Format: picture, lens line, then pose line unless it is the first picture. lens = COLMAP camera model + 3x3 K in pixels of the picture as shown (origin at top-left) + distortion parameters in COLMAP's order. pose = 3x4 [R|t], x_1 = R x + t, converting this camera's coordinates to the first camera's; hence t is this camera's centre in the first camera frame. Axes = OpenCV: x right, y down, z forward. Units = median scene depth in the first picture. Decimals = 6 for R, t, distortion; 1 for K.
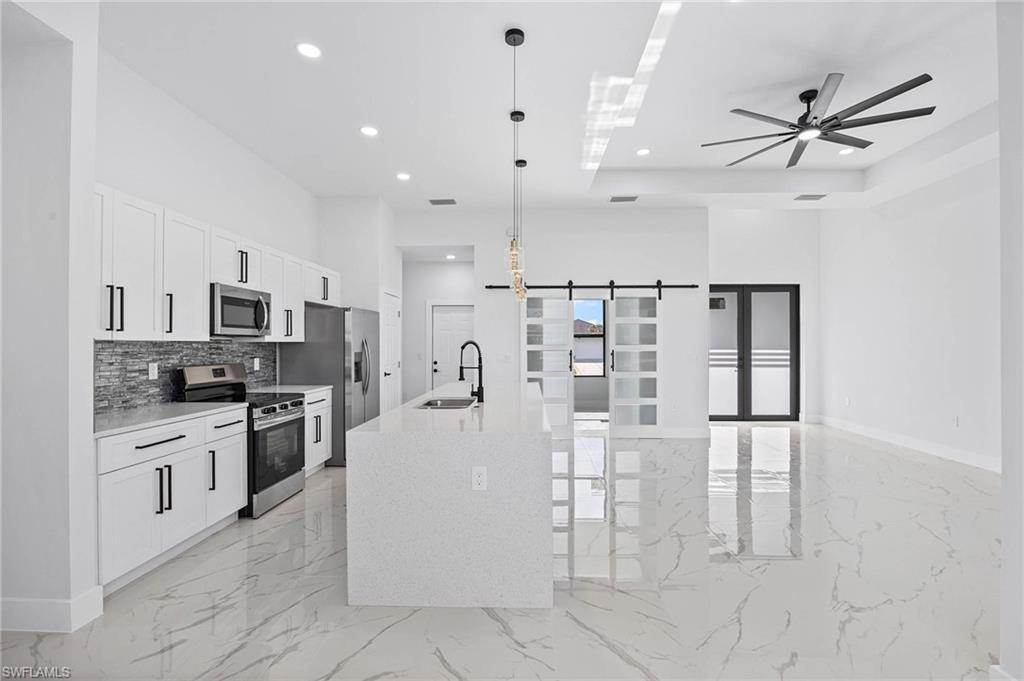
lens RADIAL K [[460.1, 0, 513.0], [0, 460.1, 342.1], [0, 0, 1]] dist [-0.013500, 0.000202]
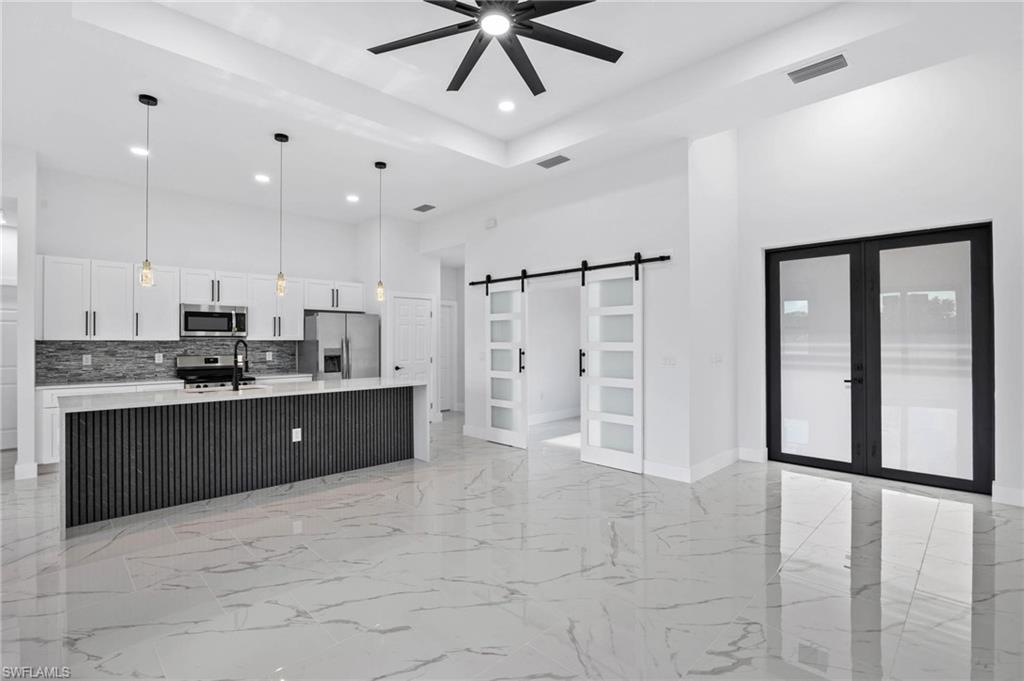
lens RADIAL K [[473.2, 0, 513.9], [0, 473.2, 338.6], [0, 0, 1]] dist [-0.014590, 0.000897]
pose [[0.729254, -0.003673, -0.684233, 1.086217], [0.004156, 0.999991, -0.000938, -0.001566], [0.684230, -0.002160, 0.729263, 0.500946]]
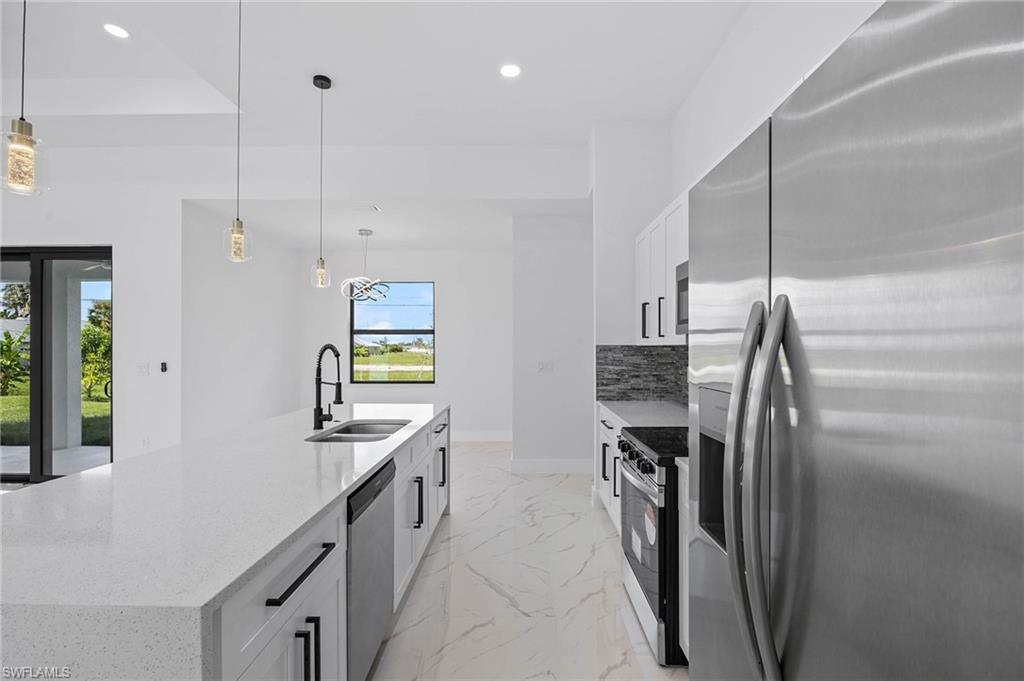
lens RADIAL K [[469.7, 0, 514.3], [0, 469.7, 347.6], [0, 0, 1]] dist [-0.012005, 0.000018]
pose [[-0.999658, 0.002198, -0.026046, -0.300760], [0.002350, 0.999980, -0.005818, 0.005509], [0.026032, -0.005878, -0.999644, 1.460810]]
